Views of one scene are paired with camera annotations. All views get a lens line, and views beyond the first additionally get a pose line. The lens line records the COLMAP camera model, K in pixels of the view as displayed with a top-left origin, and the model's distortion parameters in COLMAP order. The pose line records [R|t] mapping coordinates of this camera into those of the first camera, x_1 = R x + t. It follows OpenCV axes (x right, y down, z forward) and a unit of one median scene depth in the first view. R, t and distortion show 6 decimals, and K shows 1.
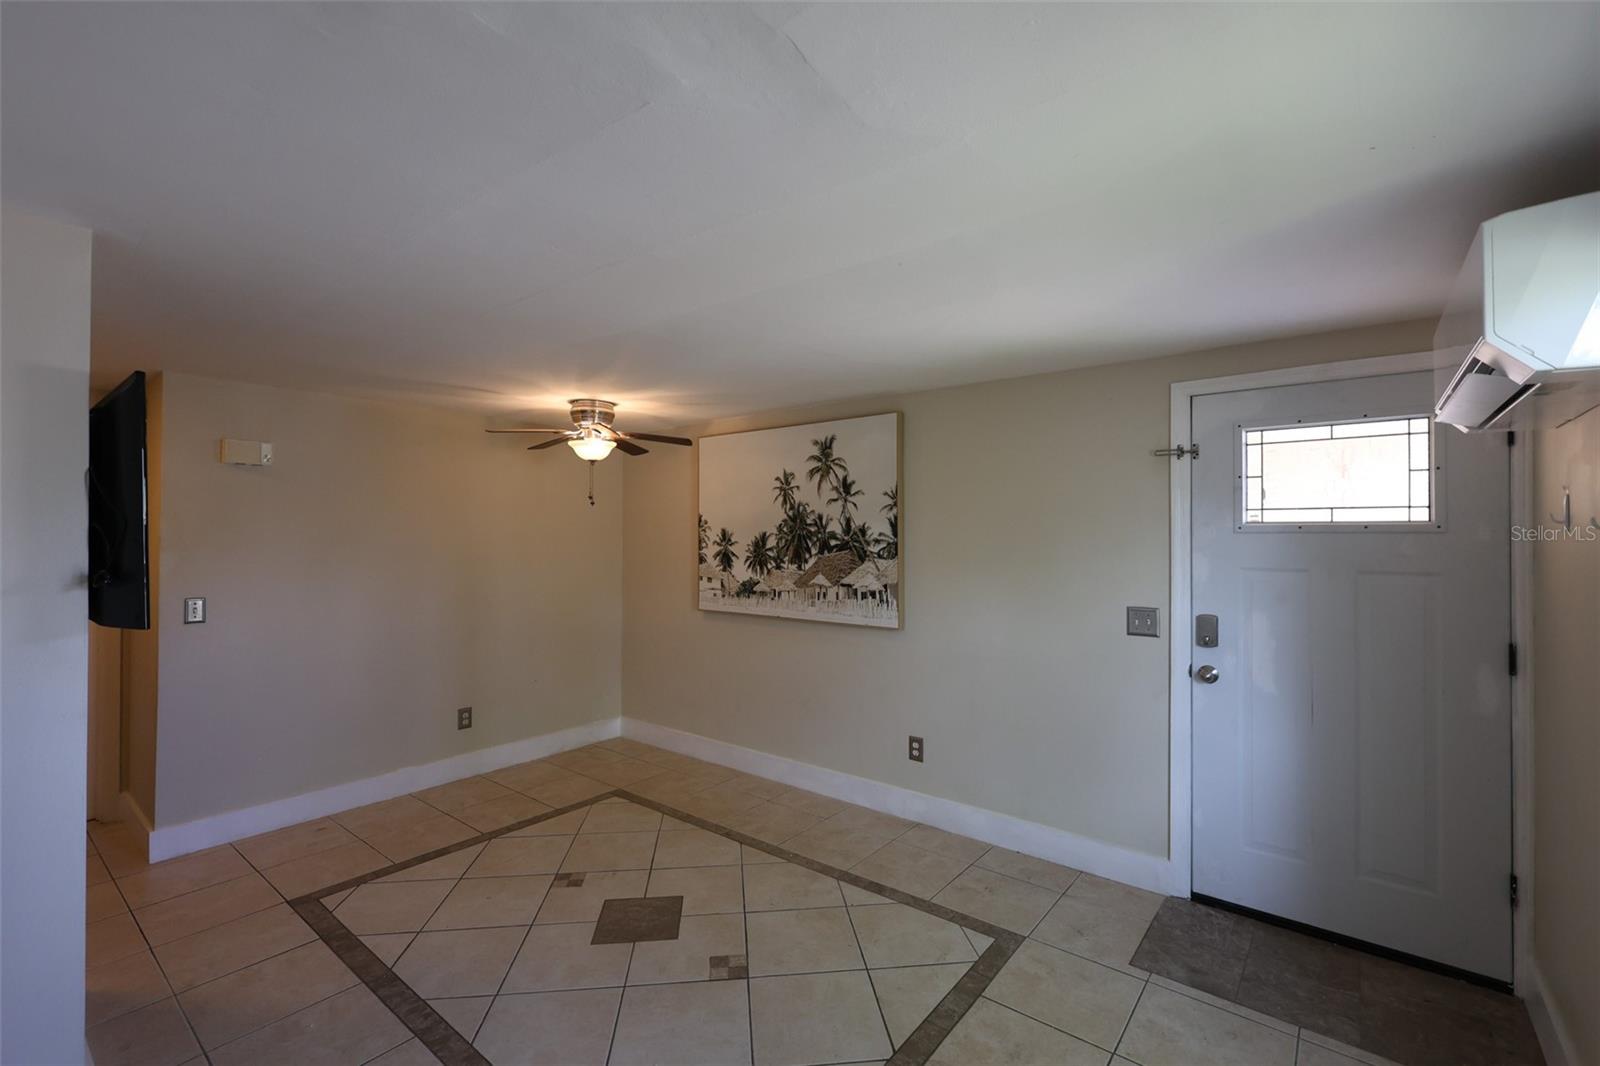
lens RADIAL K [[690.8, 0, 802.0], [0, 690.8, 535.1], [0, 0, 1]] dist [0.002496, -0.000154]
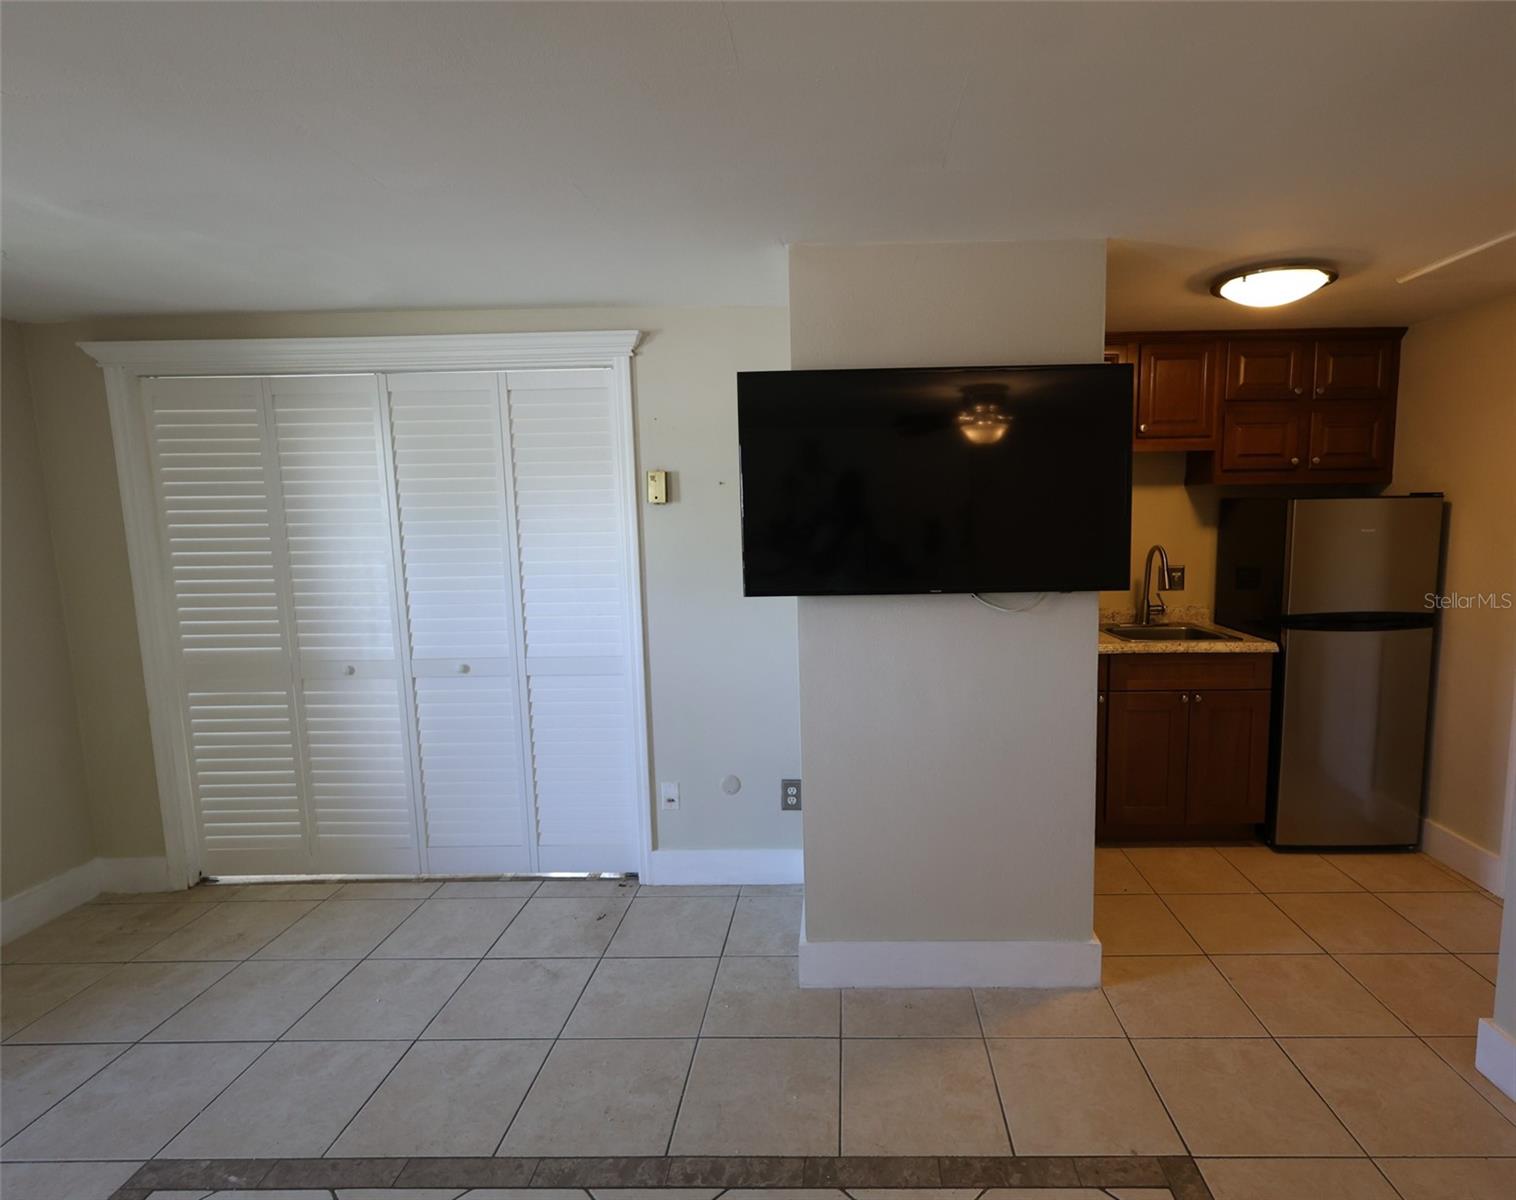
lens RADIAL K [[778.6, 0, 847.2], [0, 778.6, 600.8], [0, 0, 1]] dist [0.002039, -0.001018]
pose [[-0.787755, 0.085823, -0.609980, -0.129504], [0.016335, 0.992809, 0.118590, -0.003854], [0.615771, 0.083456, -0.783493, 0.994199]]
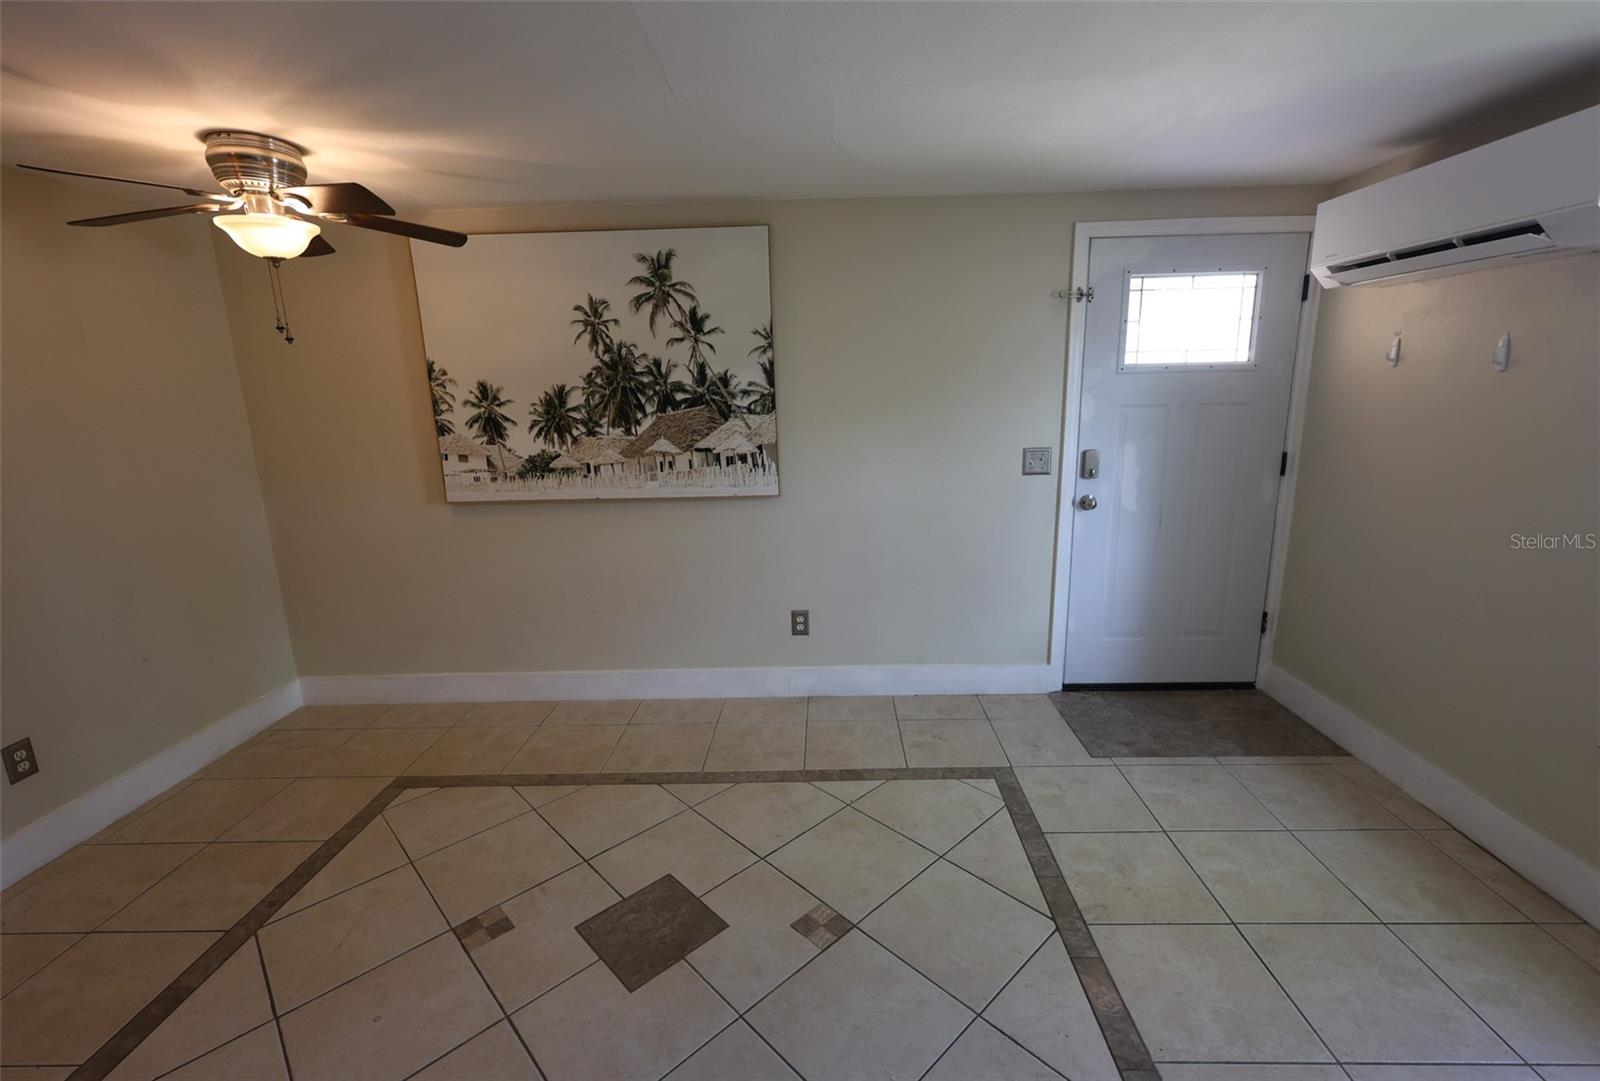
lens RADIAL K [[697.3, 0, 816.1], [0, 697.3, 541.4], [0, 0, 1]] dist [0.001891, 0.000294]
pose [[0.792381, -0.154934, 0.590023, -0.345639], [0.023757, 0.974313, 0.223940, -0.002435], [-0.609563, -0.163429, 0.775708, 0.286173]]
